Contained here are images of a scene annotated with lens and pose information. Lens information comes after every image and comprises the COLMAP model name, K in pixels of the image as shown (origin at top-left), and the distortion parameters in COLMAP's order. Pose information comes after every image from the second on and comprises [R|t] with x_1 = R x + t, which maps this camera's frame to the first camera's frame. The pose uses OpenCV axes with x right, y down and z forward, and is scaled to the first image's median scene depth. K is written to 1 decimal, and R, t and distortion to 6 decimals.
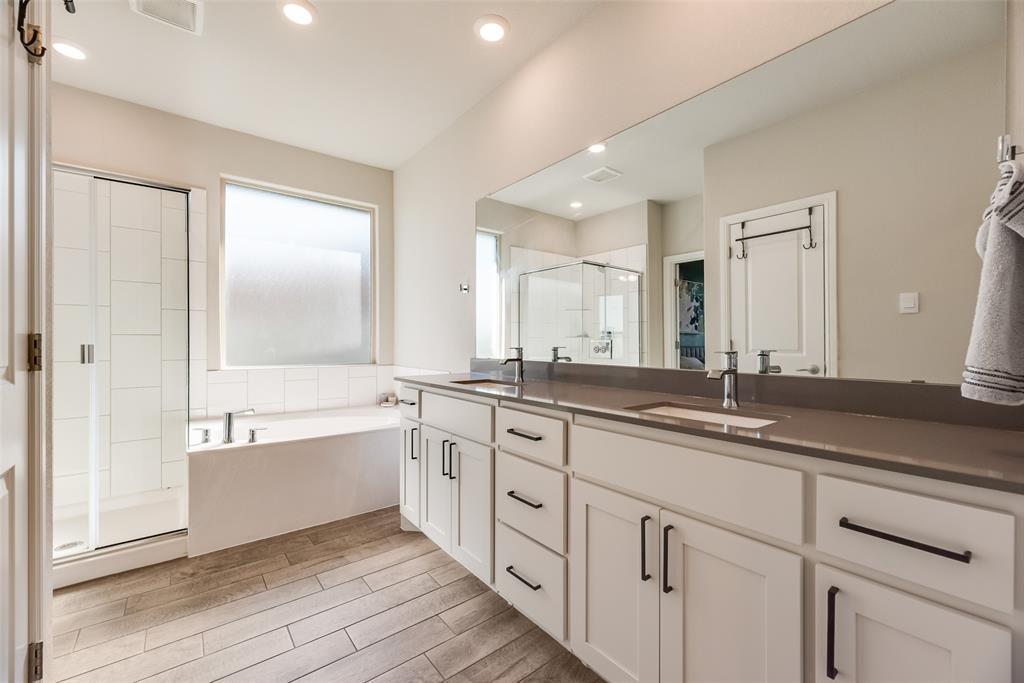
lens RADIAL K [[411.8, 0, 511.8], [0, 411.8, 342.3], [0, 0, 1]] dist [0.006241, -0.001410]
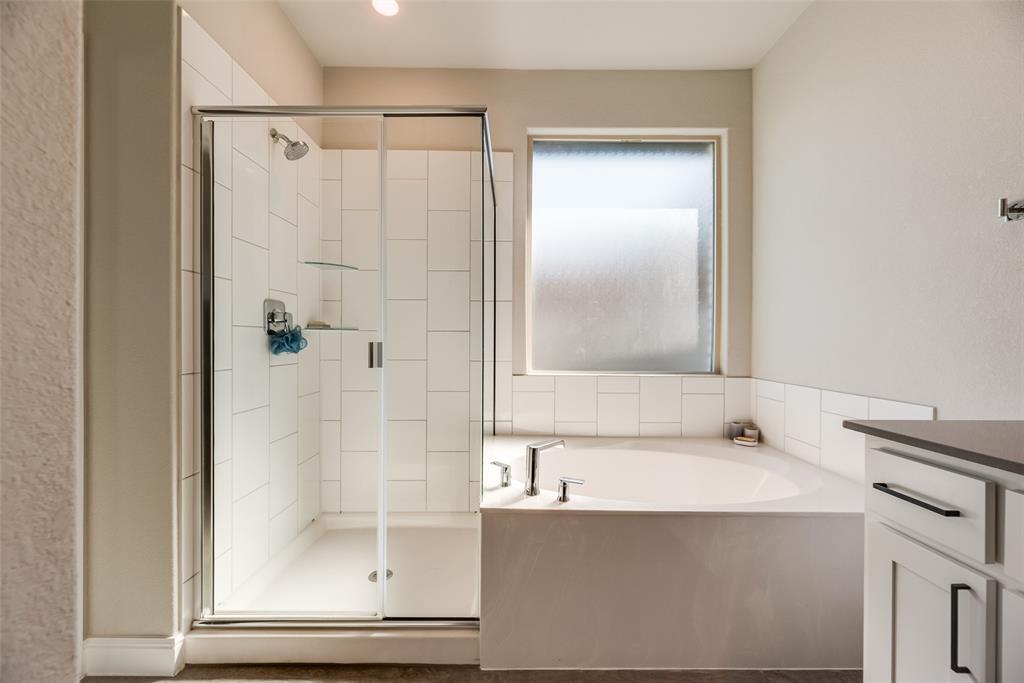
lens RADIAL K [[411.8, 0, 512.1], [0, 411.8, 342.0], [0, 0, 1]] dist [0.006241, -0.001410]
pose [[0.786821, 0.005642, -0.617155, -0.238694], [-0.004835, 0.999984, 0.002978, 0.001154], [0.617162, 0.000641, 0.786836, 0.360365]]
